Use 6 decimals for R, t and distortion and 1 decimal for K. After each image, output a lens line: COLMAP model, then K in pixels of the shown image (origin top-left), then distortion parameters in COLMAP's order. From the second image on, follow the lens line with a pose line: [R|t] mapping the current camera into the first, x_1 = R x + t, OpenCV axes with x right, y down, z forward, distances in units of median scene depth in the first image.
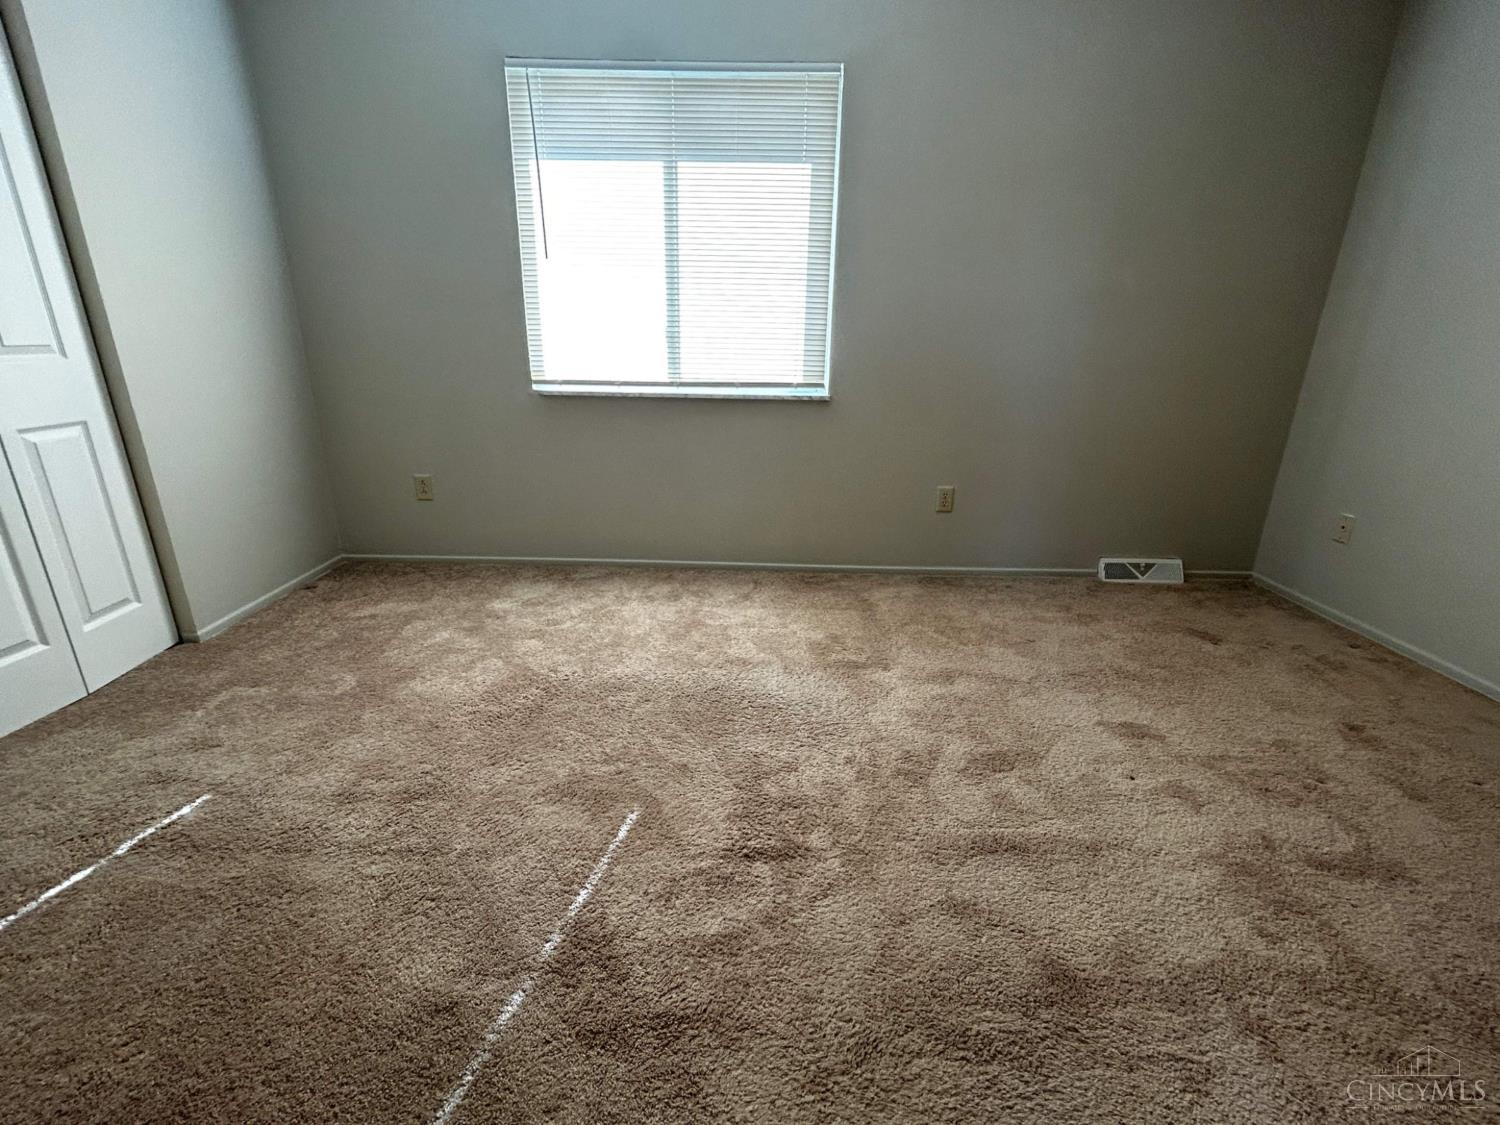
lens RADIAL K [[659.1, 0, 747.4], [0, 659.1, 562.5], [0, 0, 1]] dist [-0.002192, -0.000854]
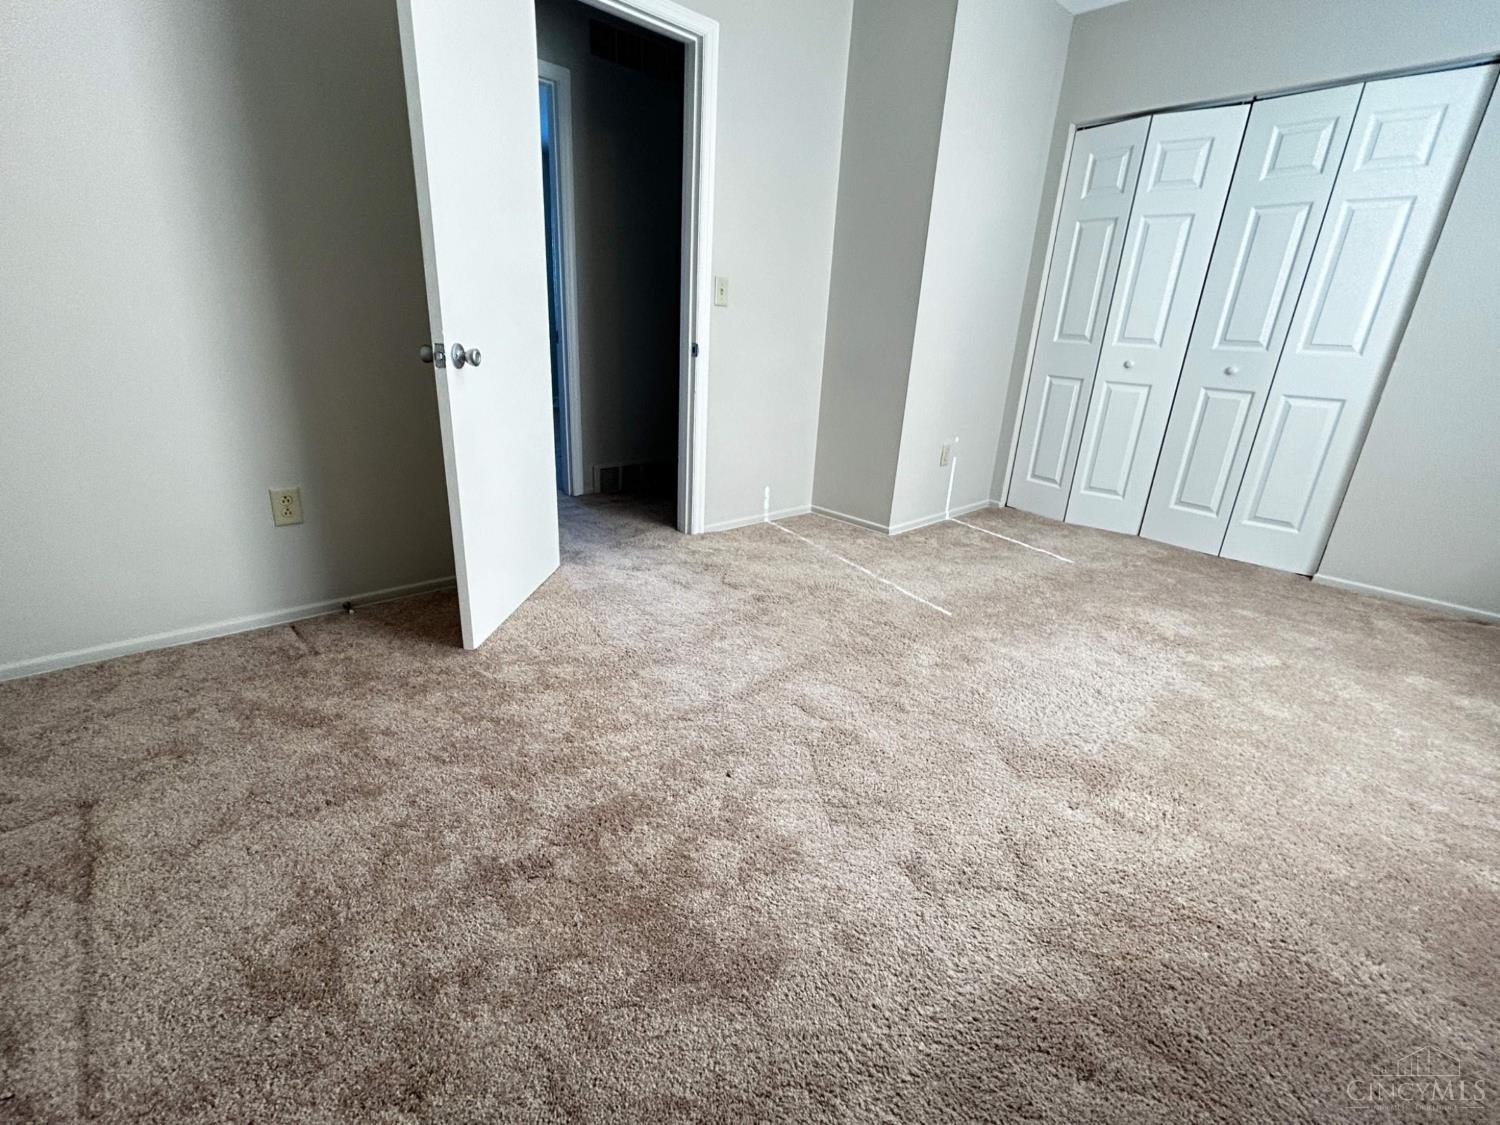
lens RADIAL K [[659.1, 0, 748.3], [0, 659.1, 563.7], [0, 0, 1]] dist [-0.002192, -0.000854]
pose [[-0.714351, 0.189834, -0.673547, 0.922931], [-0.279237, 0.805228, 0.523101, -0.309142], [0.641661, 0.561757, -0.522206, 1.093542]]
